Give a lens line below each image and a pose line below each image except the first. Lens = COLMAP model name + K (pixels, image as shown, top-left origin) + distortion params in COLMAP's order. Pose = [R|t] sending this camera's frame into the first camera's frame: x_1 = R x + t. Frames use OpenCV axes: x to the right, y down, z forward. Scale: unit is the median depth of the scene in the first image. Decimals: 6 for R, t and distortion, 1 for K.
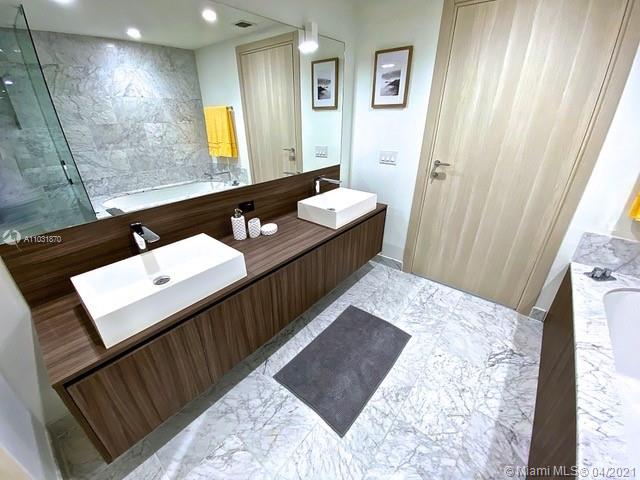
lens RADIAL K [[258.5, 0, 326.2], [0, 258.5, 239.5], [0, 0, 1]] dist [0.001692, -0.019920]
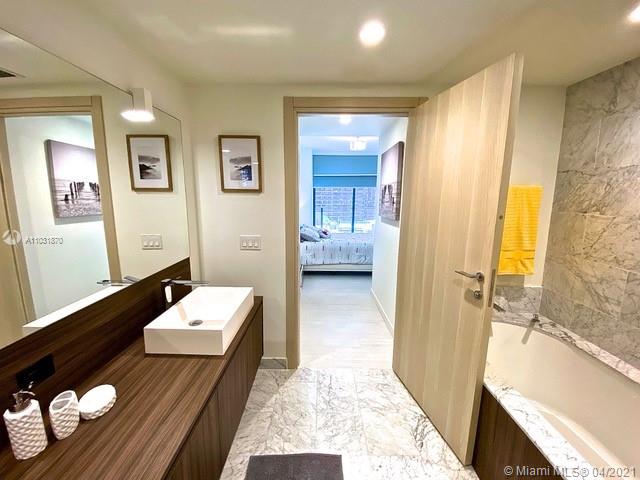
lens RADIAL K [[257.0, 0, 315.3], [0, 257.0, 238.5], [0, 0, 1]] dist [0.022299, -0.019755]
pose [[0.784747, -0.089669, 0.613296, -0.136371], [0.254679, 0.948741, -0.187162, -0.119803], [-0.565076, 0.303069, 0.767358, 0.205268]]
